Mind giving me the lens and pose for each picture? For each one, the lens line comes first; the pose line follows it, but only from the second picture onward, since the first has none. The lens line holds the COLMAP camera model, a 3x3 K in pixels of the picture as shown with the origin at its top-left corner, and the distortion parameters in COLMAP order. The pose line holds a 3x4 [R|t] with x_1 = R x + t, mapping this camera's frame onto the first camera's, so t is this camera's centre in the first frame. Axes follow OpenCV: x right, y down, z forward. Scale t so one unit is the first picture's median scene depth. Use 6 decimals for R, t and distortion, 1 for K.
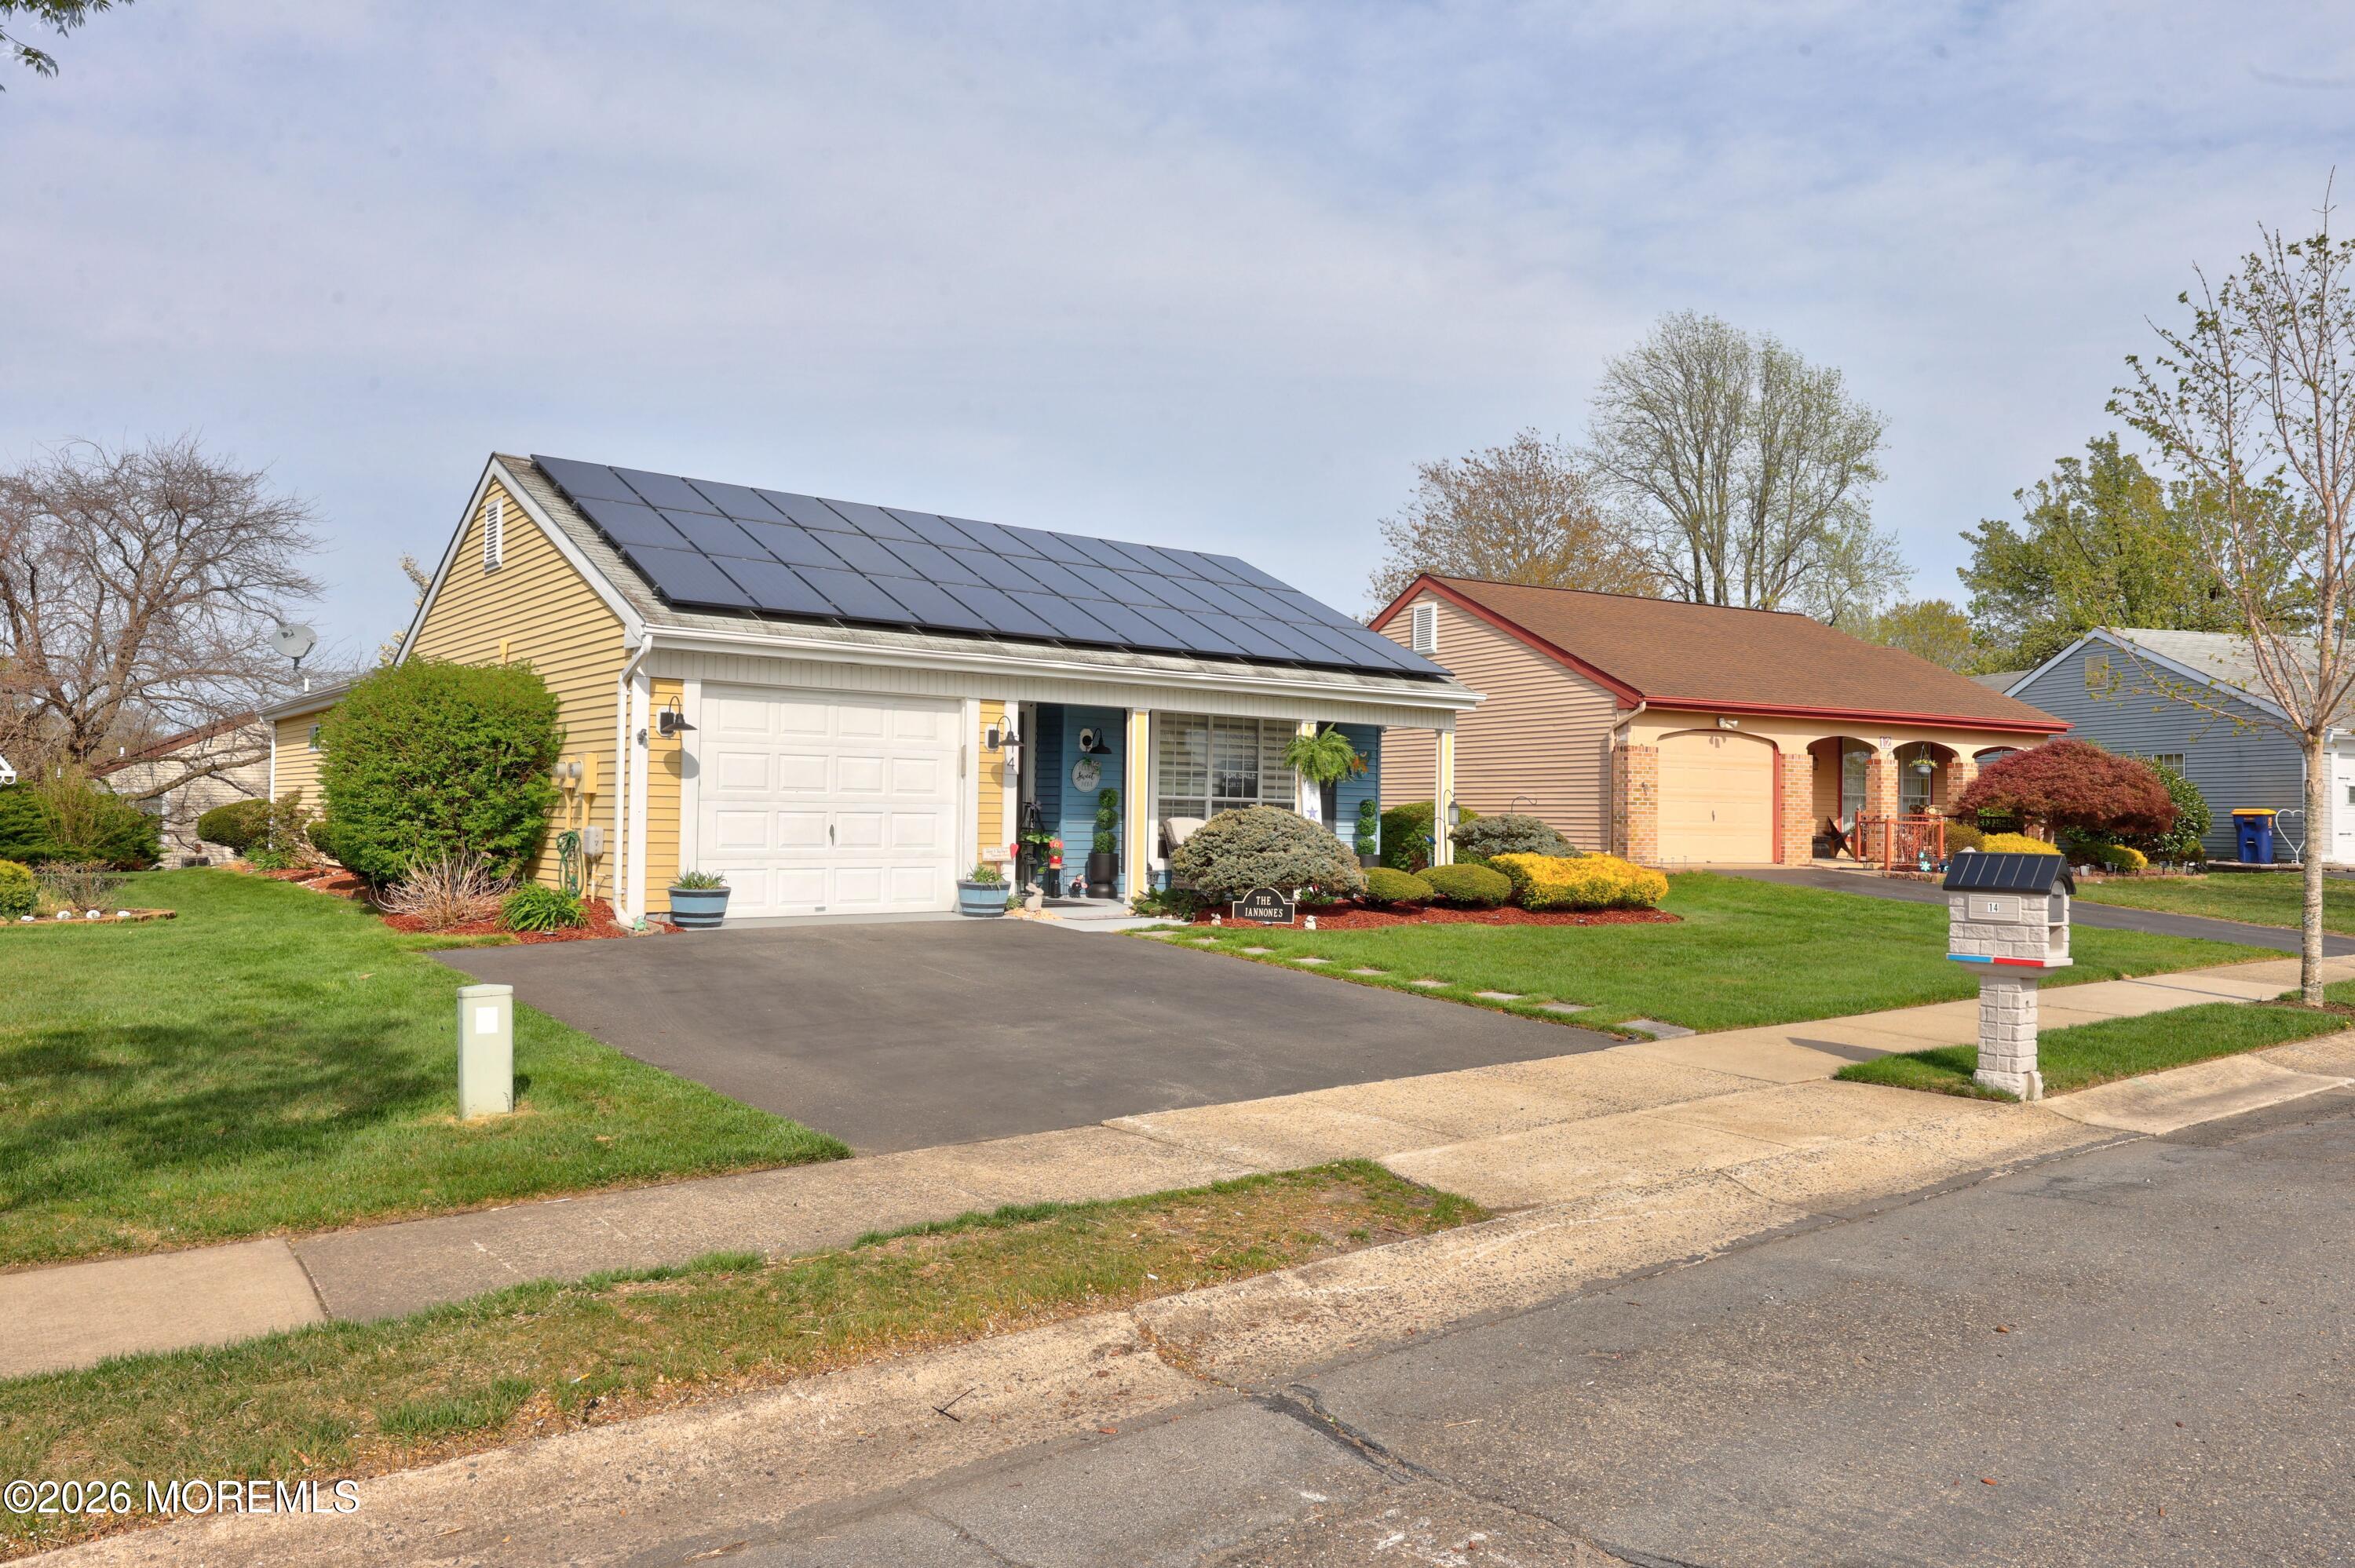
lens RADIAL K [[1581.0, 0, 1176.8], [0, 1581.0, 788.9], [0, 0, 1]] dist [0.000454, 0.000031]
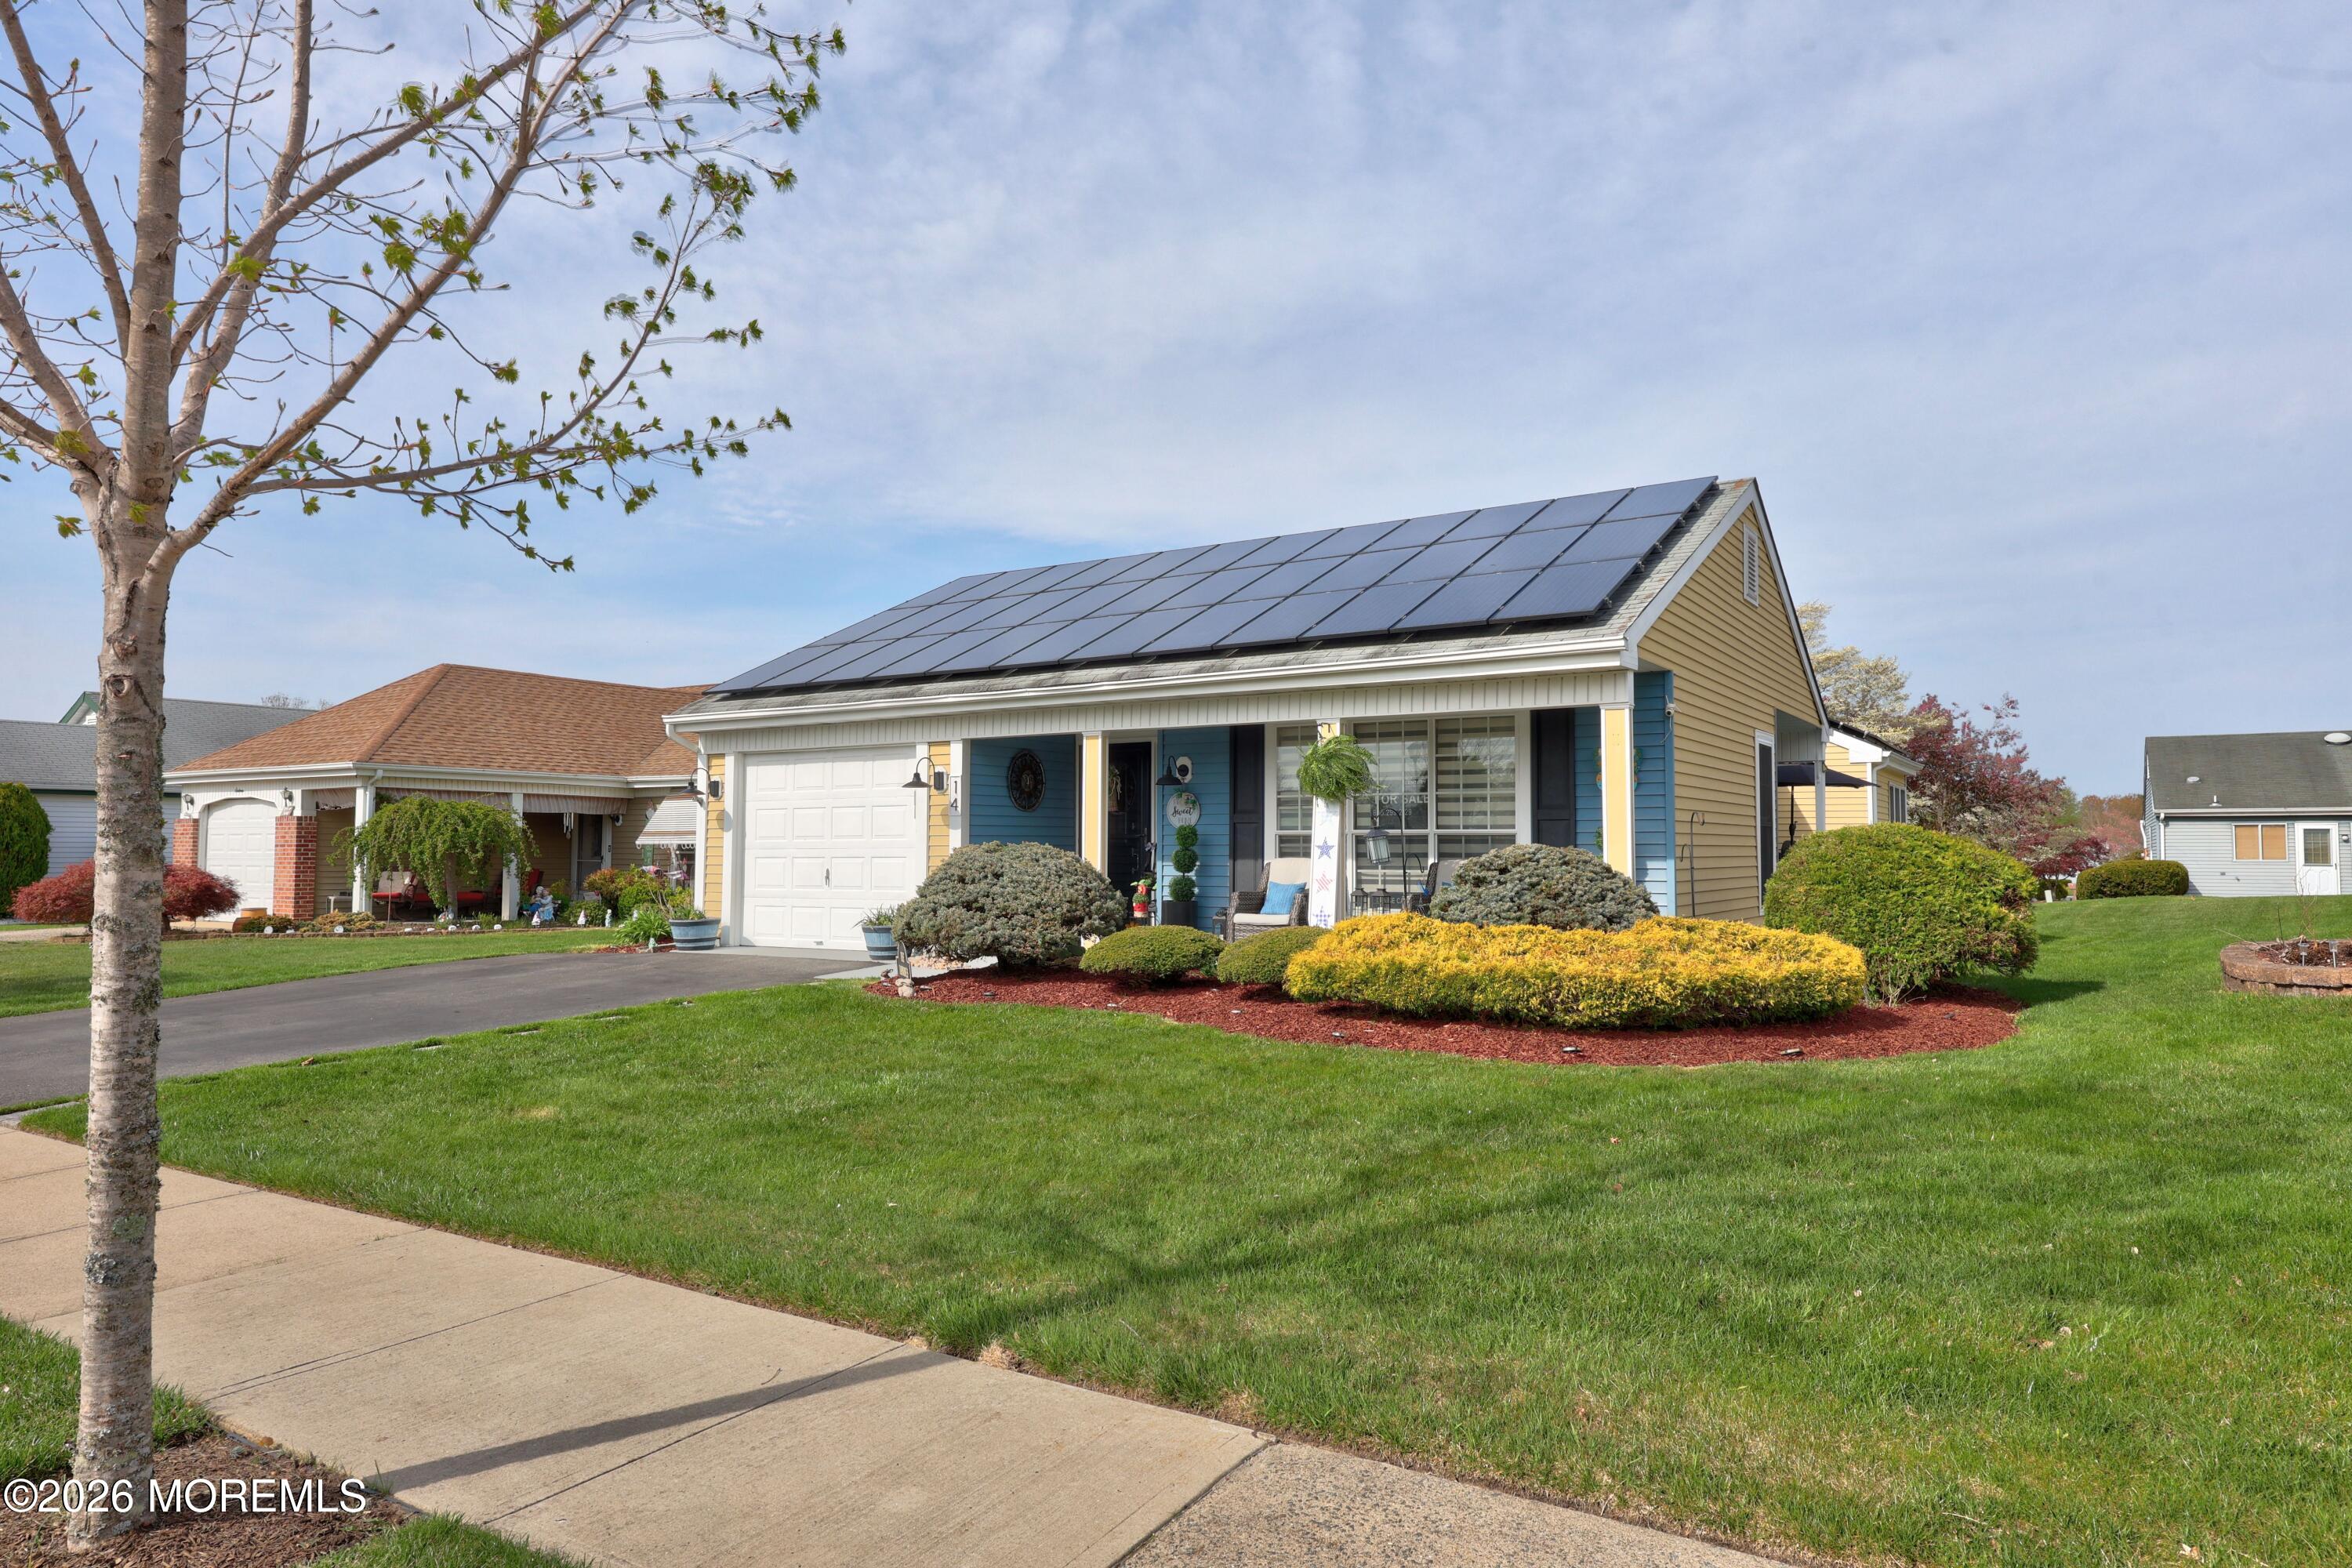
lens RADIAL K [[1424.2, 0, 1173.2], [0, 1424.2, 780.3], [0, 0, 1]] dist [-0.003712, 0.000527]
pose [[0.325979, -0.056620, -0.943680, 0.761235], [0.023167, 0.998384, -0.051900, 0.016911], [0.945093, -0.004944, 0.326764, 0.841217]]
